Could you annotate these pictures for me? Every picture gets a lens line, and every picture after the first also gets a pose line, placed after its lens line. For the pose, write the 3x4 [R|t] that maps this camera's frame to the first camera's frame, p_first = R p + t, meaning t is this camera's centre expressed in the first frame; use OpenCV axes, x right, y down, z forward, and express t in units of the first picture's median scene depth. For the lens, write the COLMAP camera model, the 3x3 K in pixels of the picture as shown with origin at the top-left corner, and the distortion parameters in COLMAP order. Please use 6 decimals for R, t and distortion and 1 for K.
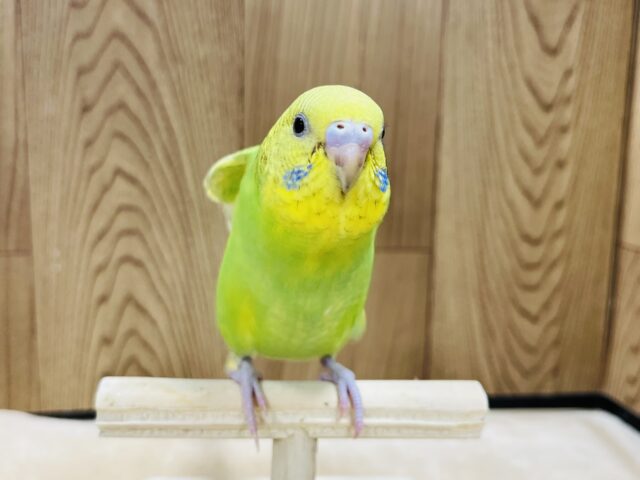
lens RADIAL K [[698.1, 0, 318.6], [0, 698.1, 235.3], [0, 0, 1]] dist [-0.011491, 0.000000]
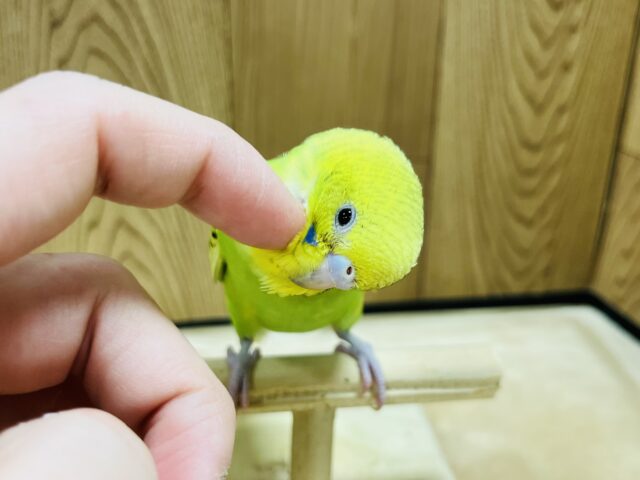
lens RADIAL K [[698.1, 0, 320.3], [0, 698.1, 236.6], [0, 0, 1]] dist [-0.011491, 0.000000]
pose [[0.998627, -0.028816, 0.043754, -0.037958], [0.017396, 0.970148, 0.241890, -0.120018], [-0.049418, -0.240797, 0.969317, 0.044679]]
